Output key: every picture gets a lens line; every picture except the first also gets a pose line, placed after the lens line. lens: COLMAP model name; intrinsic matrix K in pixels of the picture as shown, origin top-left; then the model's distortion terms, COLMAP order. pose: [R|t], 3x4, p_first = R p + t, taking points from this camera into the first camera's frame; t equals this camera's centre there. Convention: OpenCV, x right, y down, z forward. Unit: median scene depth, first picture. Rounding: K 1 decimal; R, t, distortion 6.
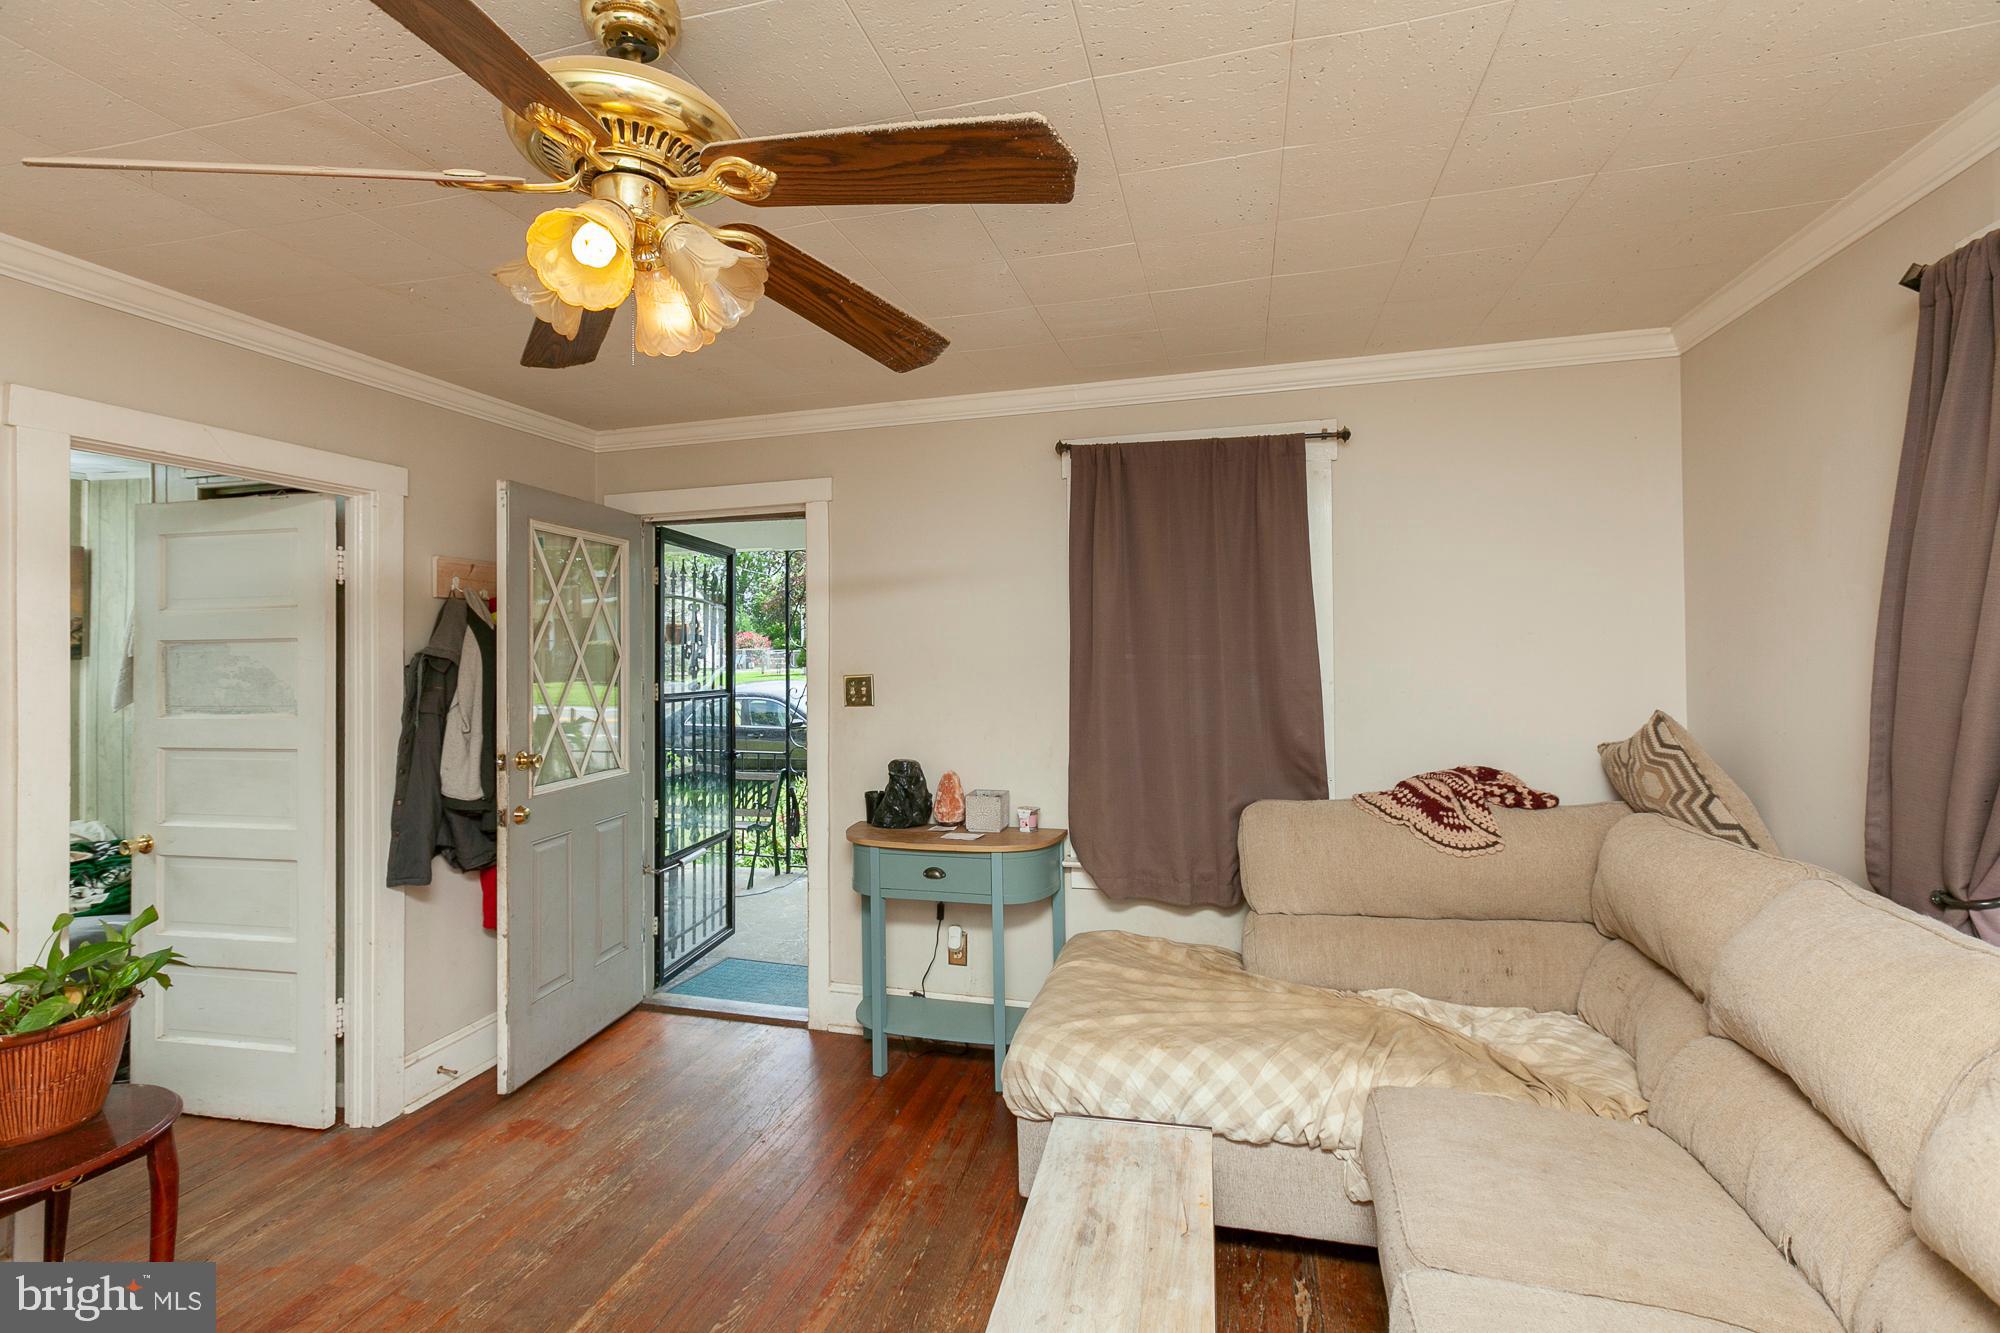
lens RADIAL K [[898.6, 0, 999.6], [0, 898.6, 641.5], [0, 0, 1]] dist [0.002098, 0.000484]
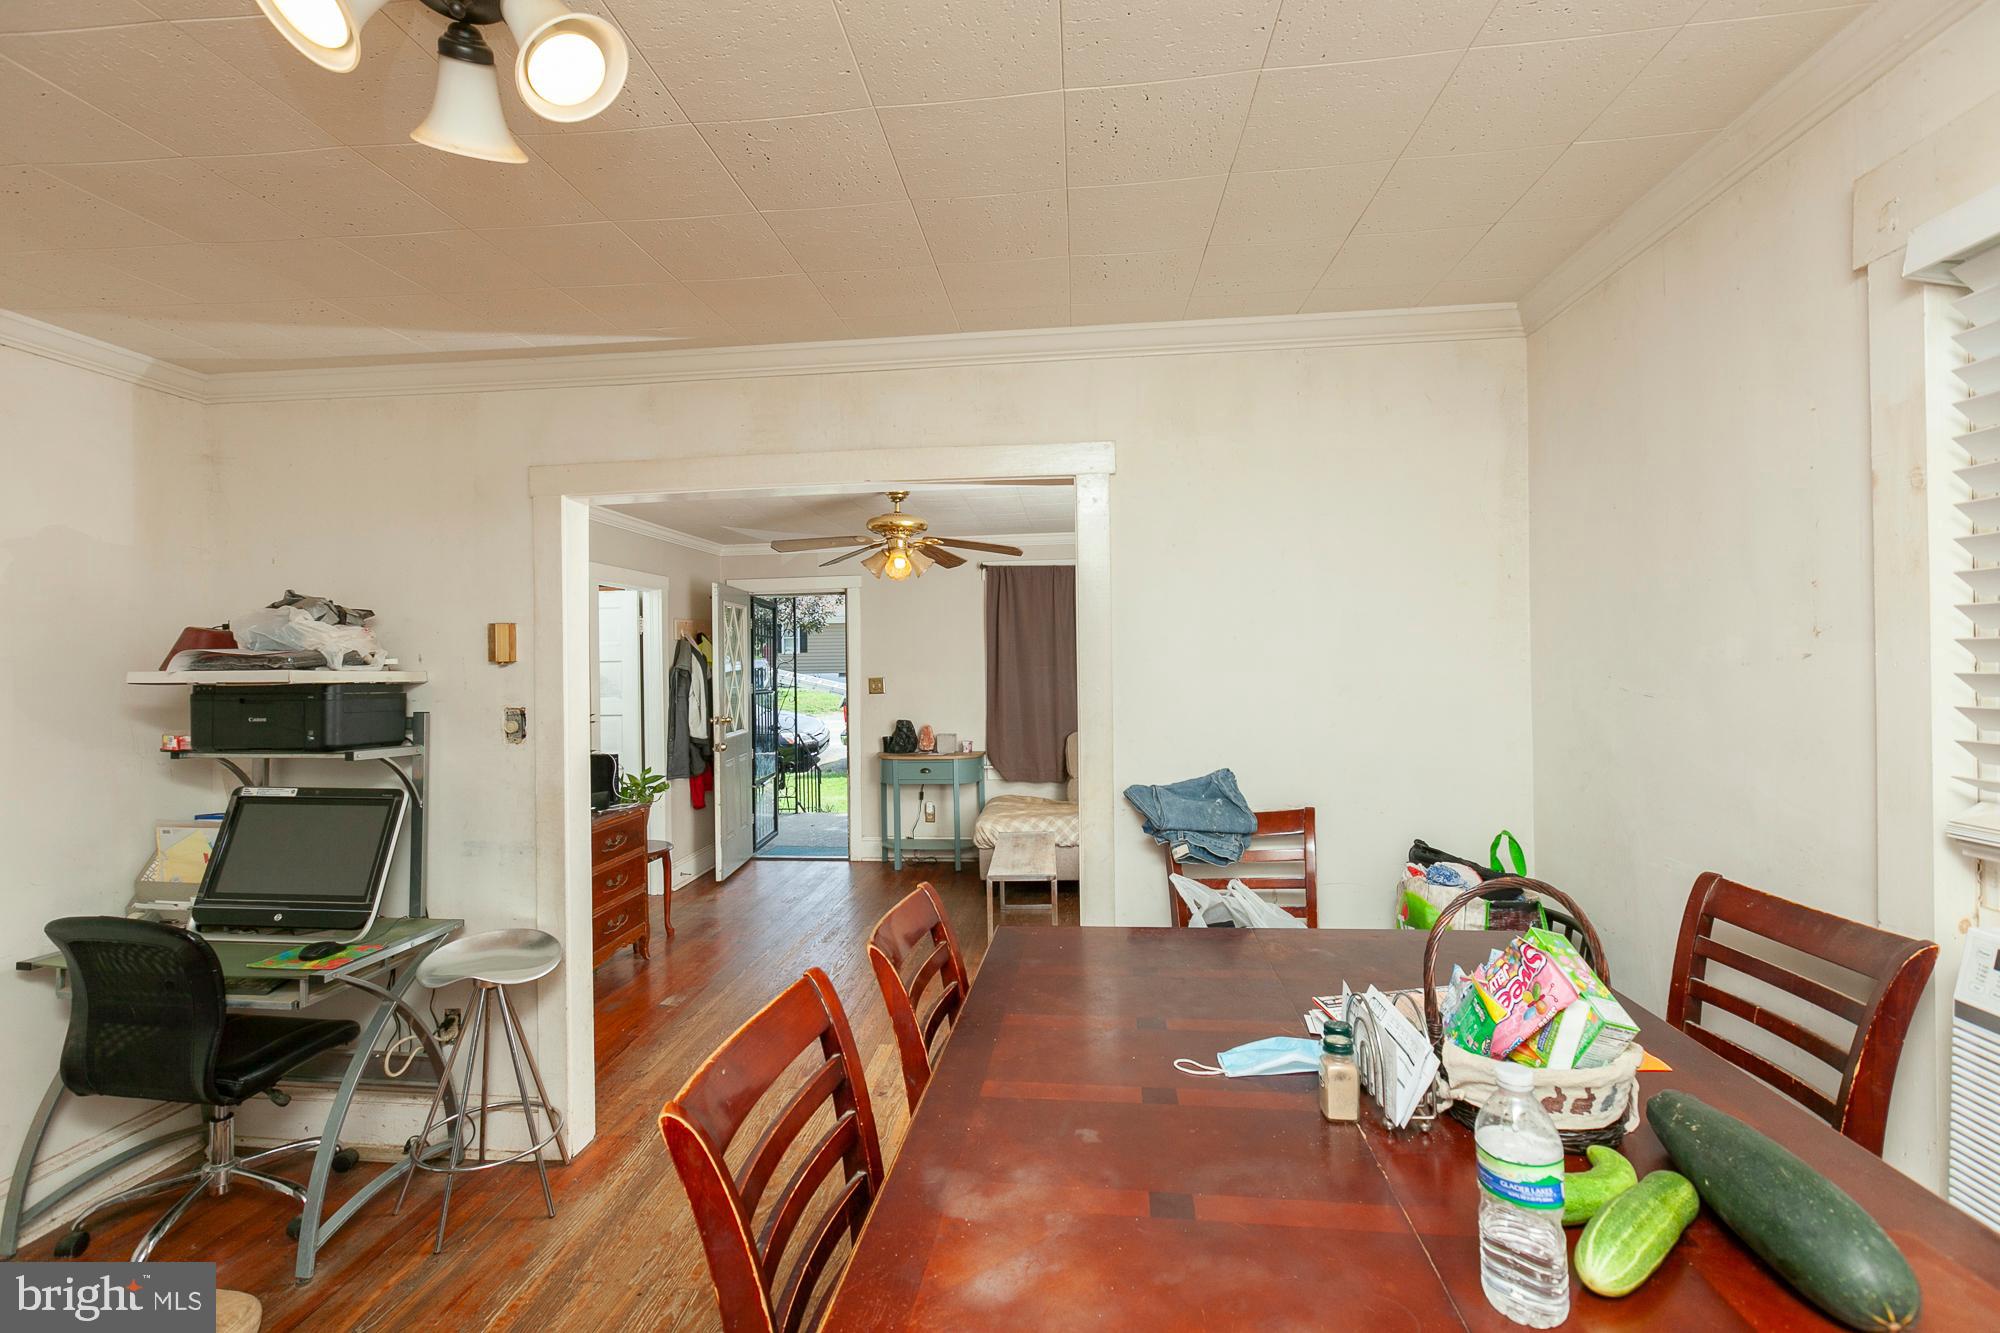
lens RADIAL K [[893.7, 0, 990.5], [0, 893.7, 660.2], [0, 0, 1]] dist [-0.000157, -0.000150]
pose [[0.986345, -0.004087, 0.164643, -0.285376], [0.002891, 0.999968, 0.007502, -0.017698], [-0.164669, -0.006923, 0.986325, -1.171210]]
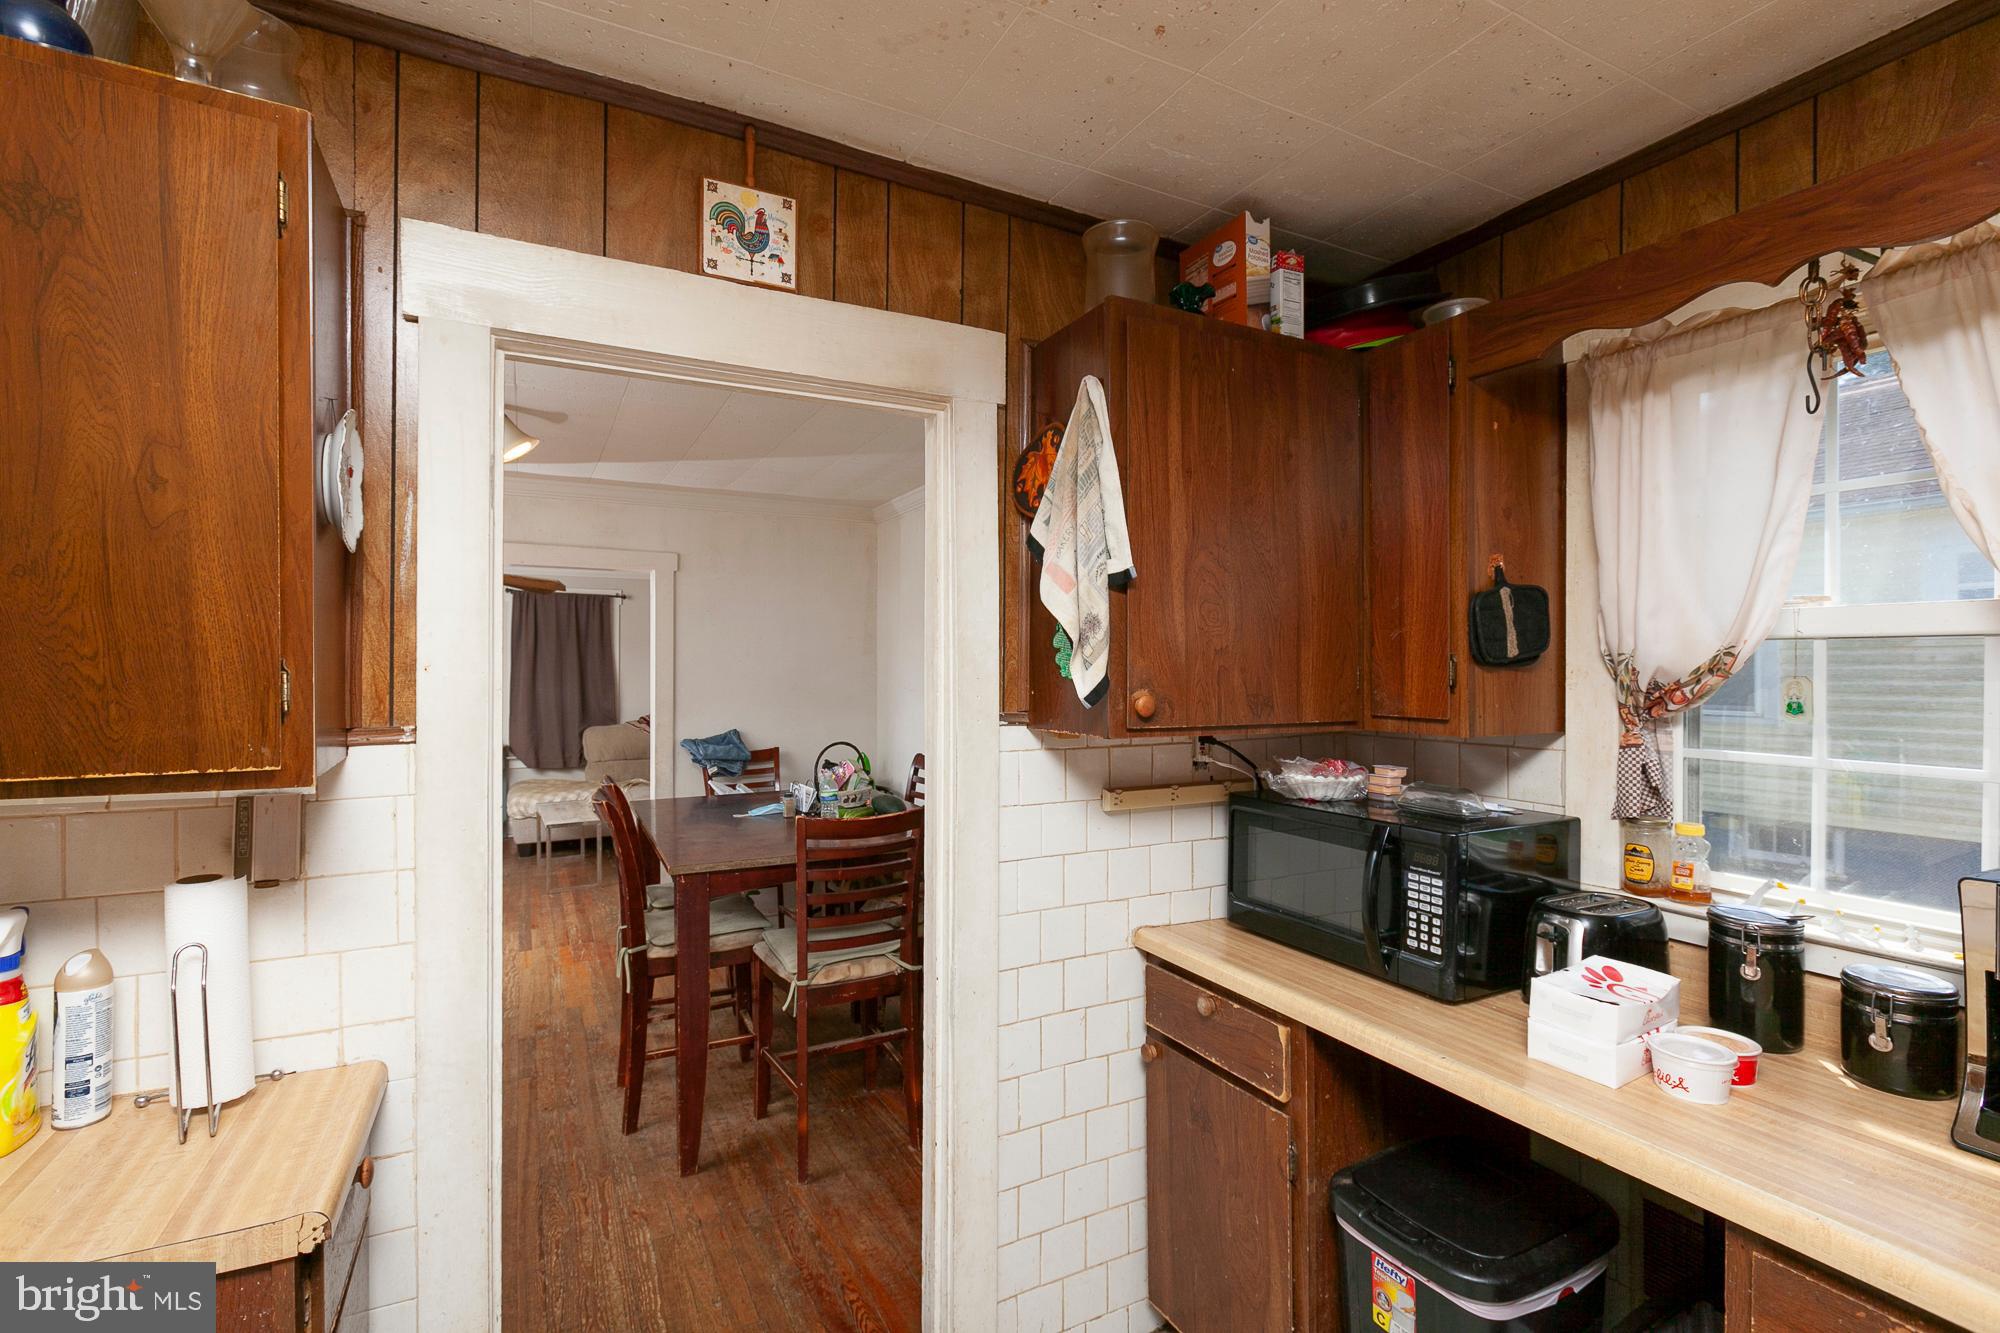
lens RADIAL K [[887.1, 0, 996.4], [0, 887.1, 670.6], [0, 0, 1]] dist [-0.002429, -0.001328]
pose [[0.725630, 0.008474, 0.688033, -0.714154], [-0.016481, 0.999851, 0.005068, -0.033010], [-0.687888, -0.015017, 0.725662, -1.917068]]
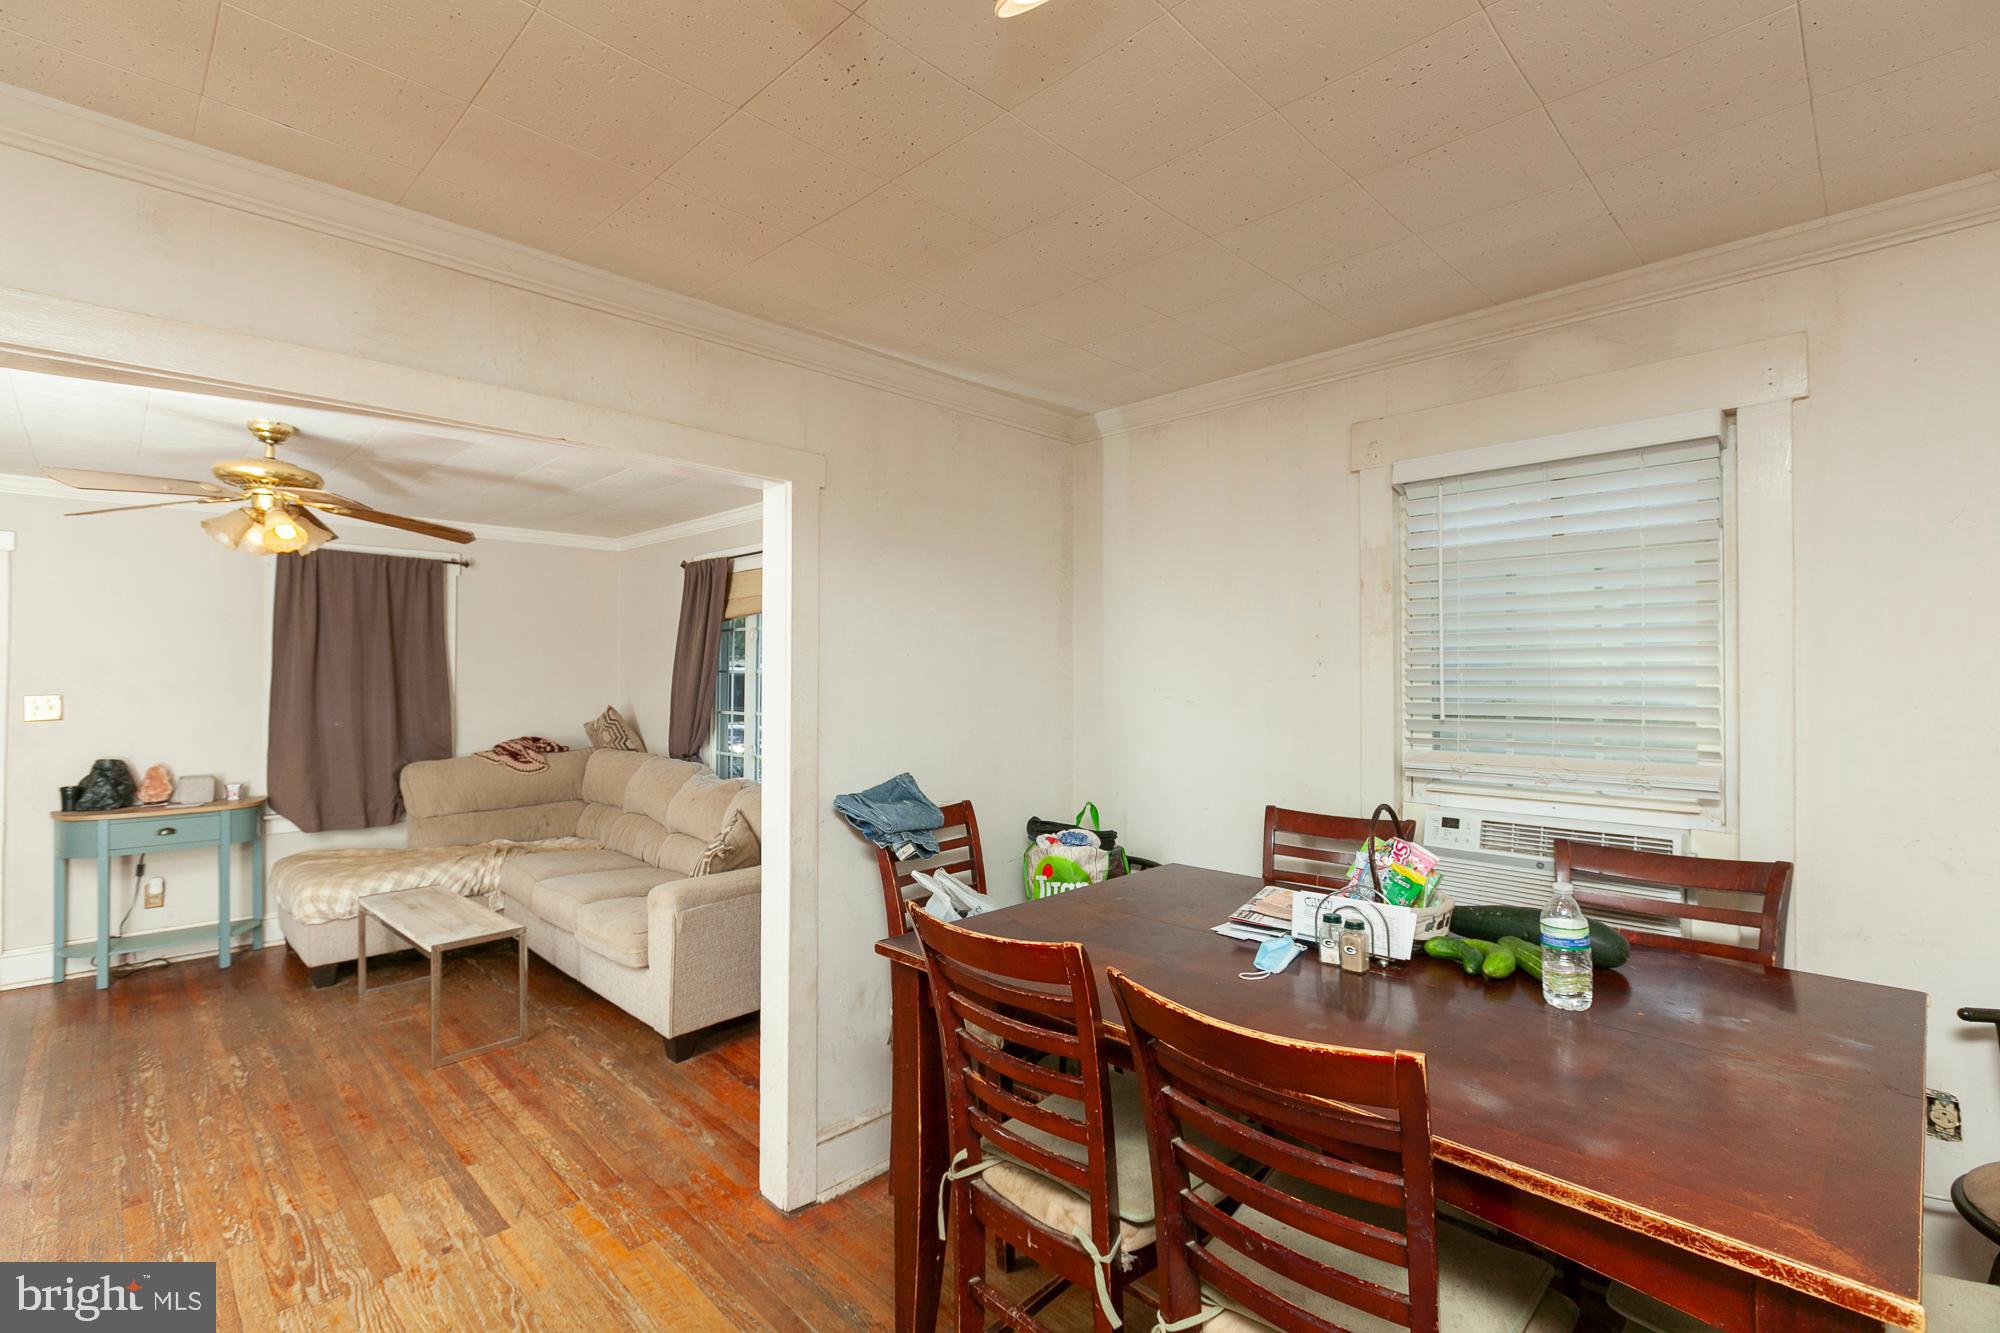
lens RADIAL K [[887.1, 0, 996.4], [0, 887.1, 670.6], [0, 0, 1]] dist [-0.002429, -0.001328]
pose [[0.489829, 0.019115, 0.871609, -0.708111], [-0.017704, 0.999772, -0.011976, -0.005797], [-0.871639, -0.009565, 0.490055, -0.907693]]
